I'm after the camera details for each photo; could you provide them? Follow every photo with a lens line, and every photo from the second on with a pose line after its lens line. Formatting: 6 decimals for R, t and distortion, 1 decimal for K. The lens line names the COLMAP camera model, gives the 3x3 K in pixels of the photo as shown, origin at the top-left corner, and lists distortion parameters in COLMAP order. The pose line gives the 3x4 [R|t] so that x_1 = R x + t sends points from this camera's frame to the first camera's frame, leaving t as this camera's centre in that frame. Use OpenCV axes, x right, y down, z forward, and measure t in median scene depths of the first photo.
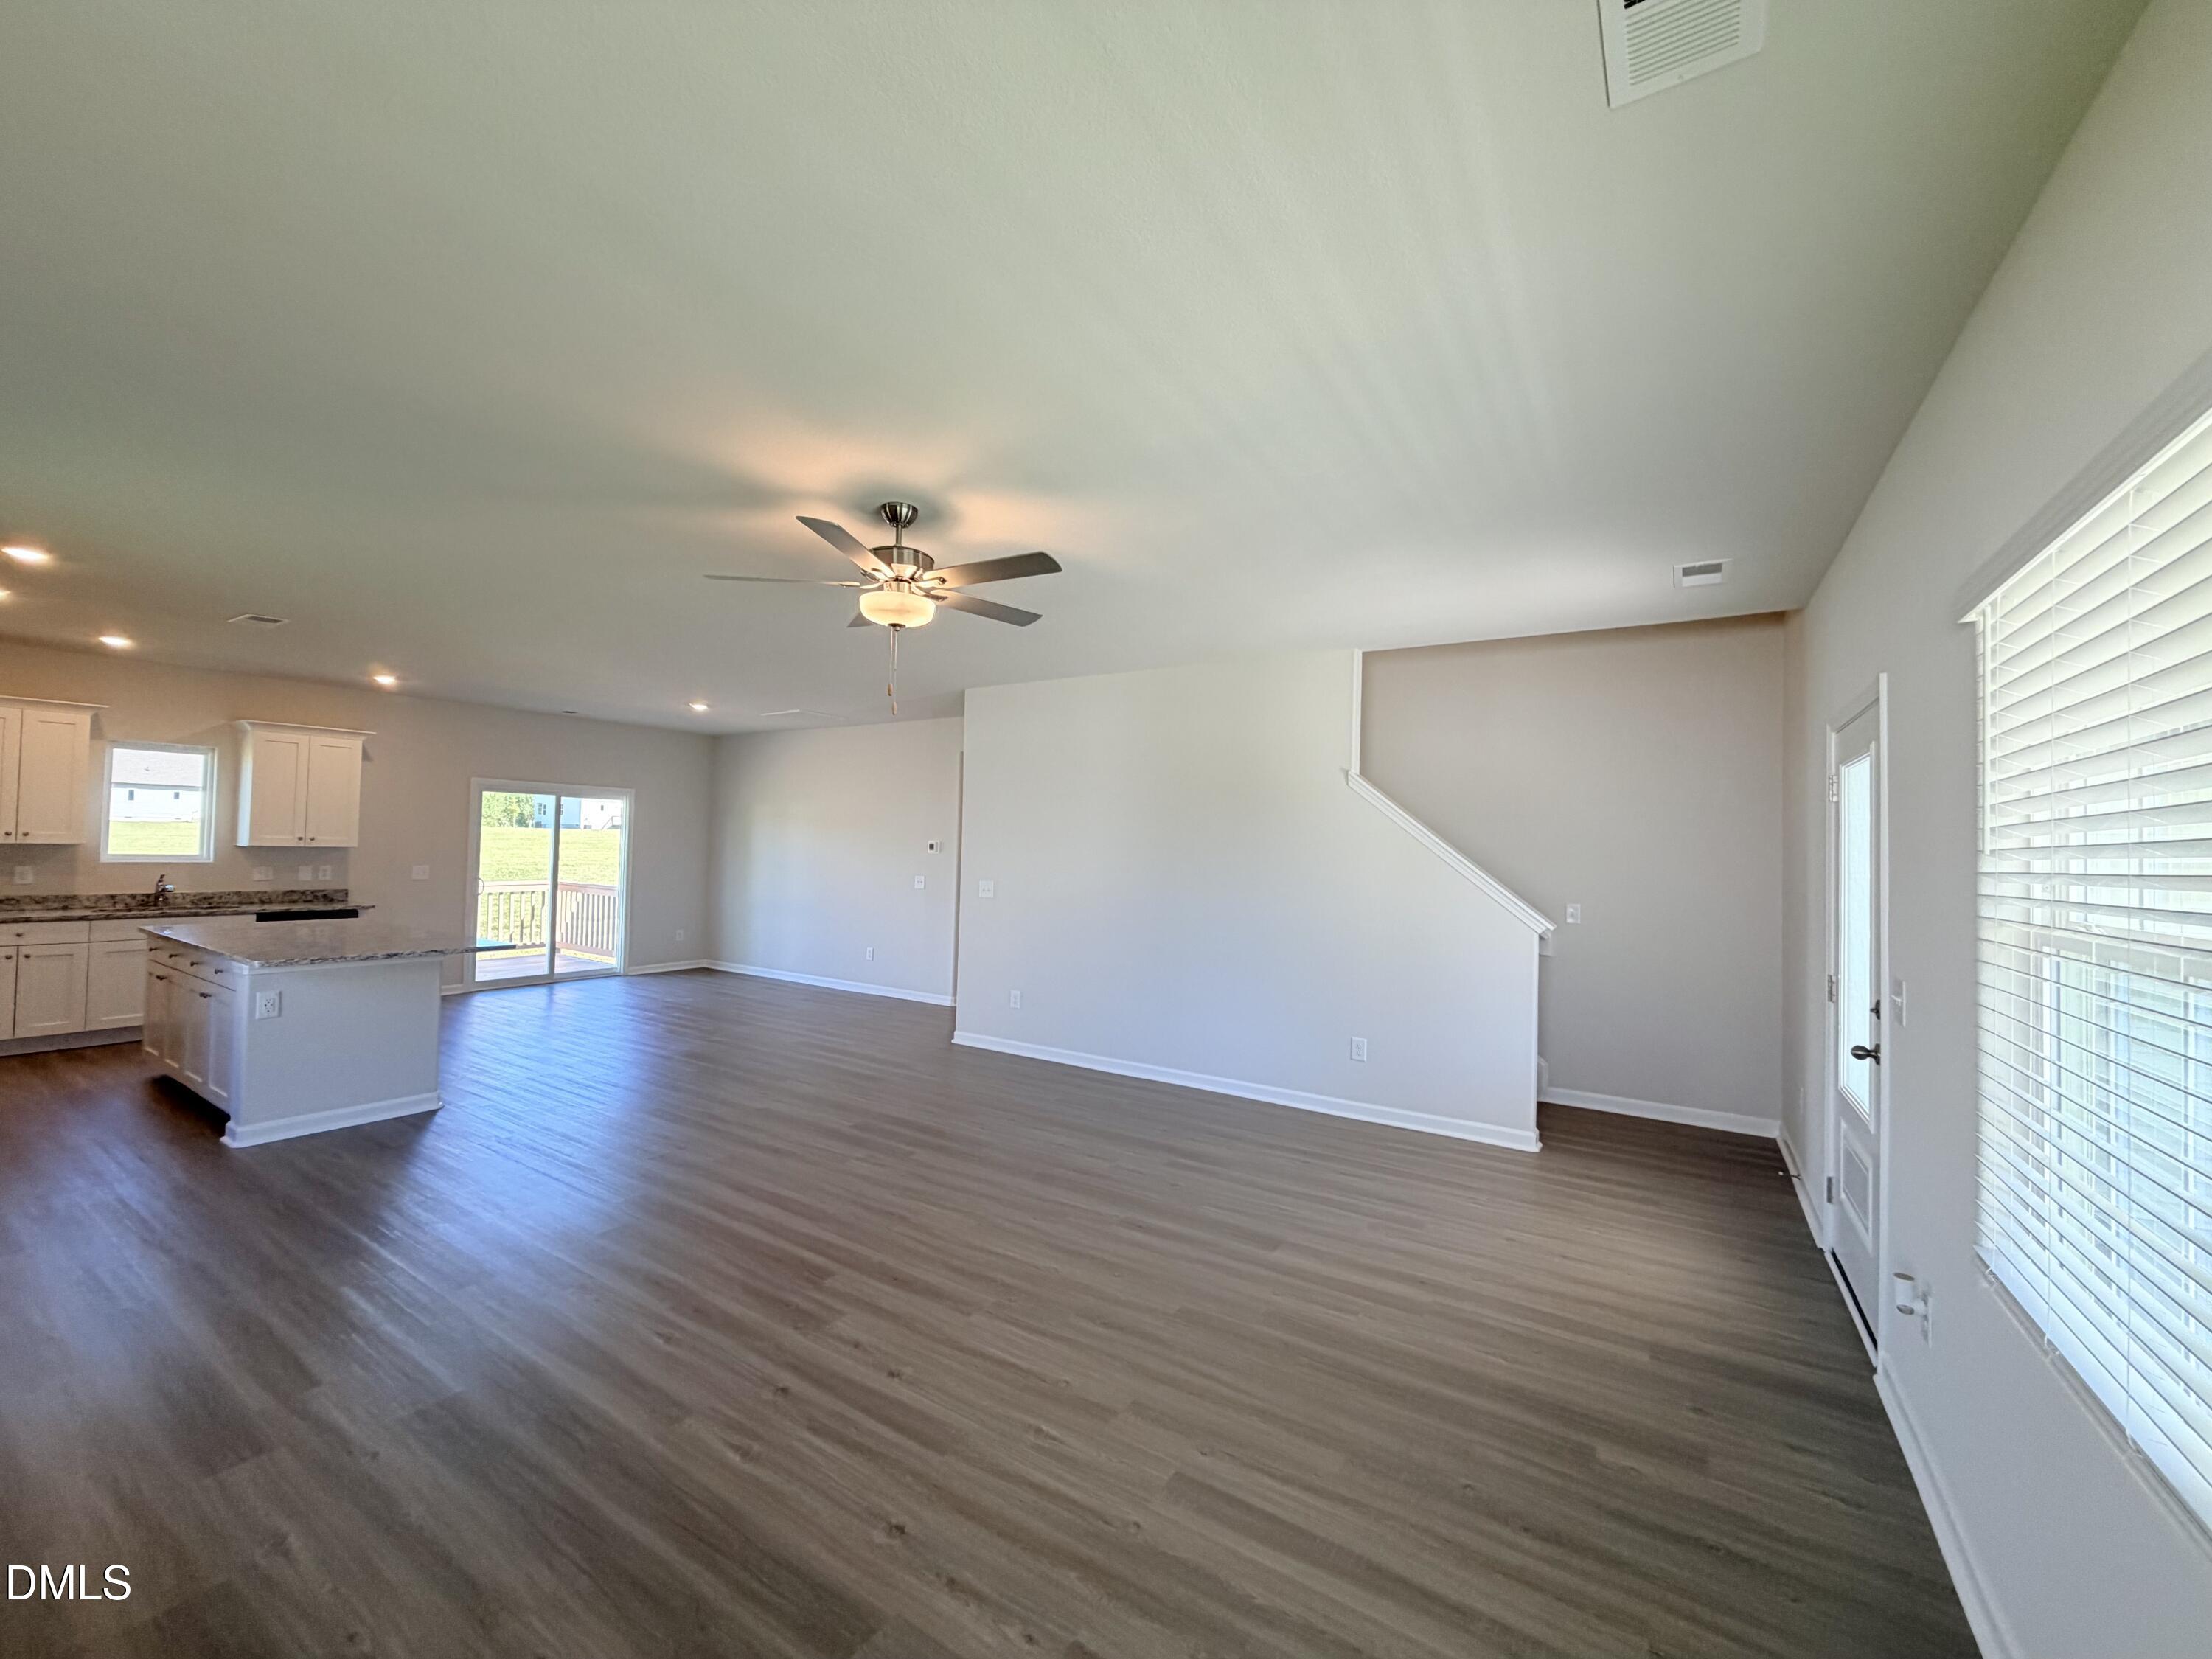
lens RADIAL K [[877.4, 0, 1097.4], [0, 877.4, 824.4], [0, 0, 1]] dist [0.001797, 0.000162]
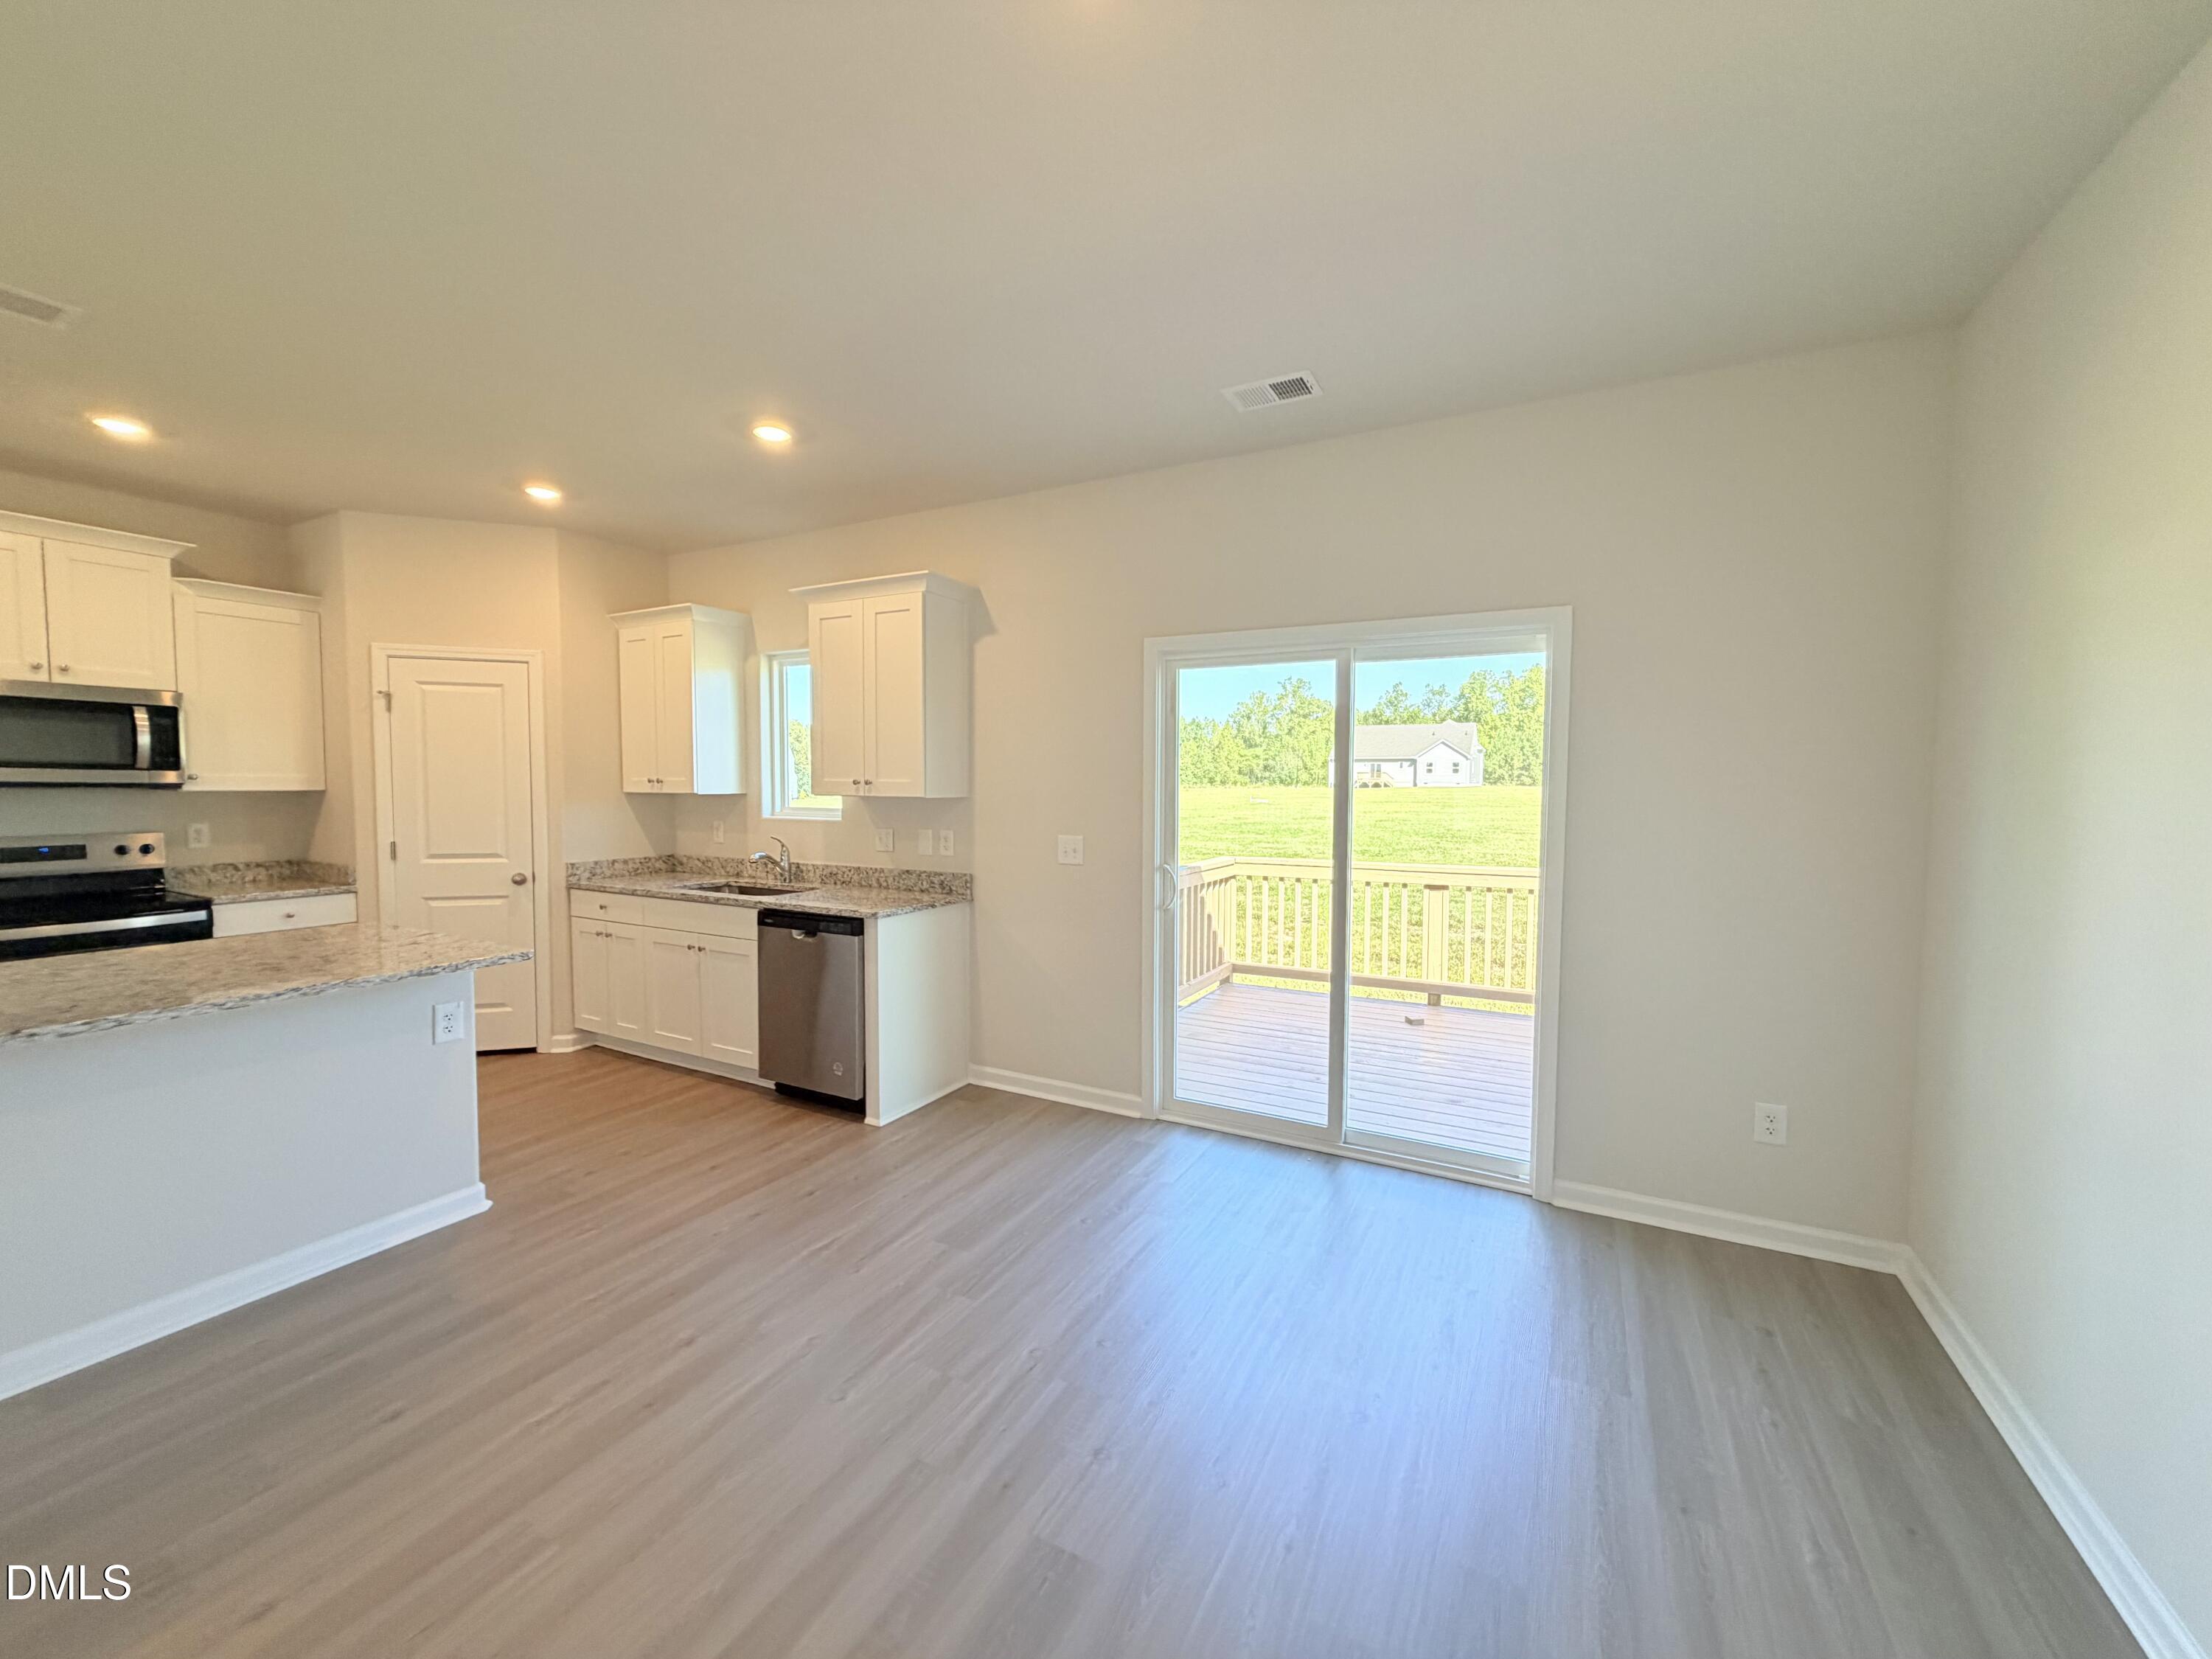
lens RADIAL K [[879.3, 0, 1095.7], [0, 879.3, 824.0], [0, 0, 1]] dist [-0.001307, -0.000202]
pose [[0.080688, 0.021533, -0.996507, -0.296287], [0.023223, 0.999455, 0.023477, 0.031074], [0.996469, -0.025037, 0.080143, 1.019490]]
